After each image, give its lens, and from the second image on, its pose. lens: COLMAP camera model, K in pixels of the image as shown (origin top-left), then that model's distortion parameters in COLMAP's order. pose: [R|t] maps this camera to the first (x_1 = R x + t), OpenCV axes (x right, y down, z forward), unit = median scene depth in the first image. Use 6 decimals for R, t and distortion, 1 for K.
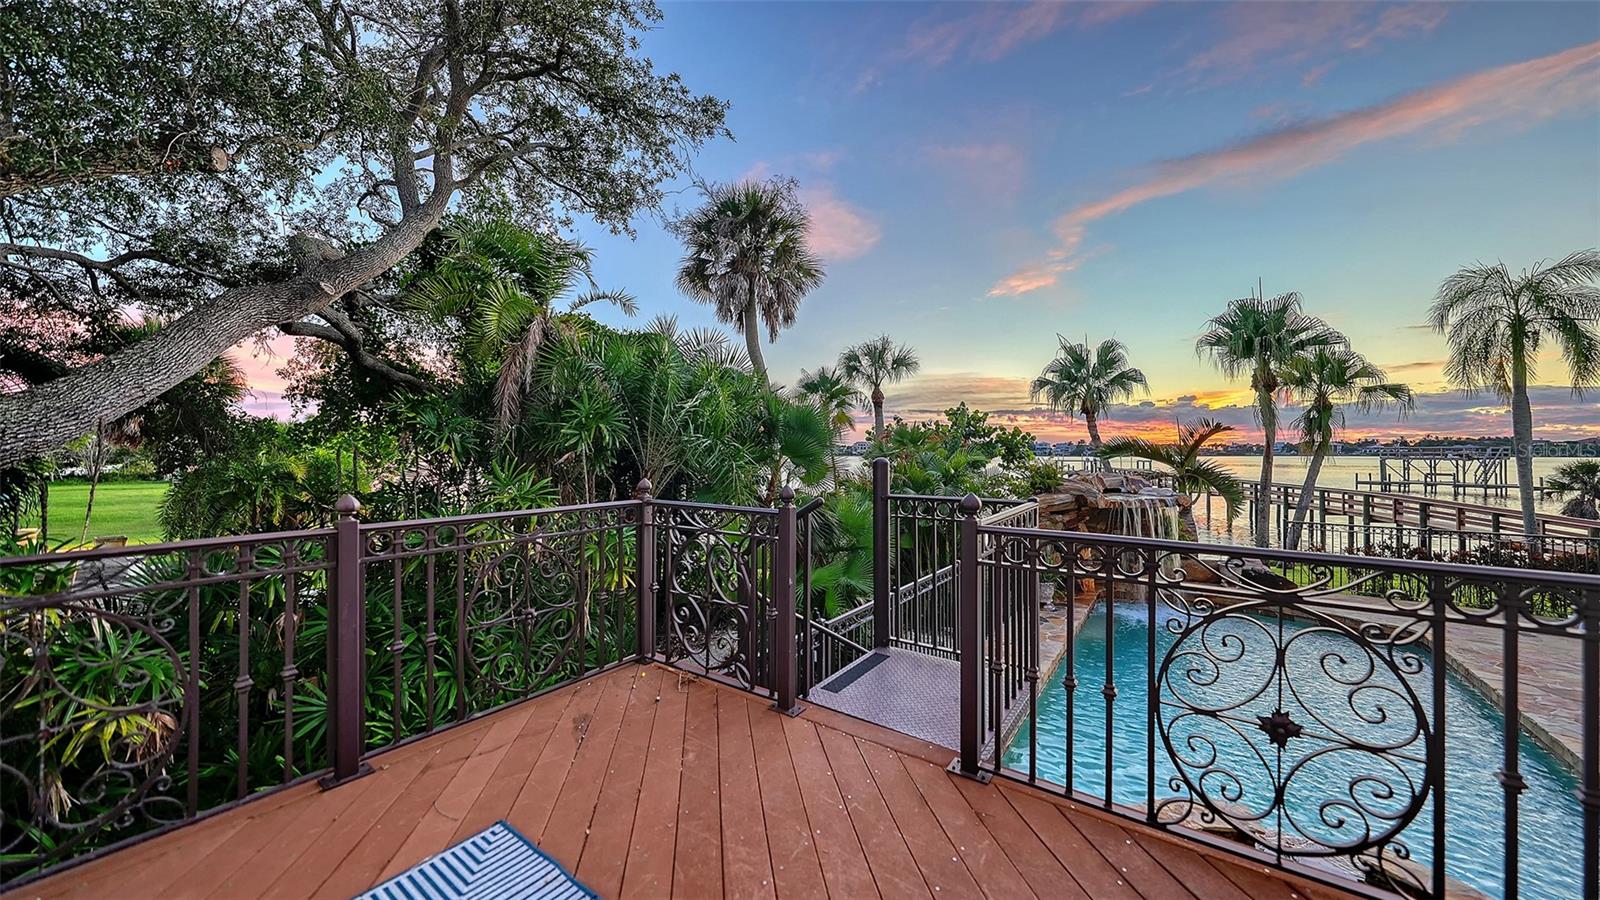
lens RADIAL K [[556.2, 0, 781.5], [0, 556.2, 444.3], [0, 0, 1]] dist [0.000164, -0.000114]
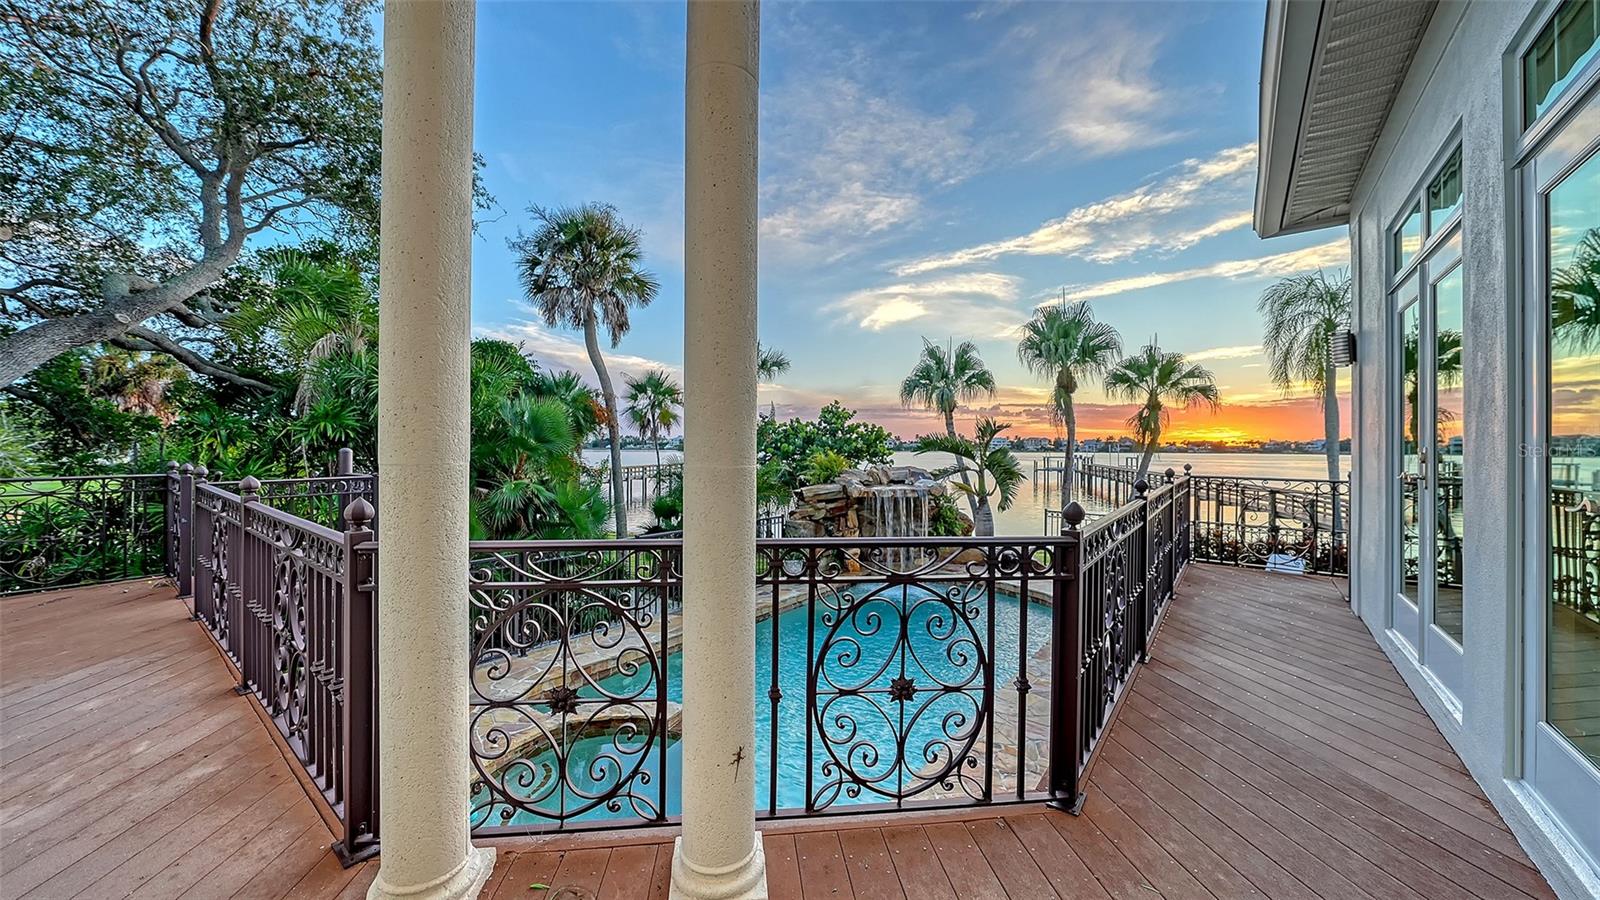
lens RADIAL K [[579.2, 0, 794.8], [0, 579.2, 460.0], [0, 0, 1]] dist [-0.001803, -0.000182]
pose [[0.999084, 0.005833, -0.042400, 0.365232], [-0.004319, 0.999353, 0.035702, -0.001423], [0.042581, -0.035486, 0.998463, -0.135768]]
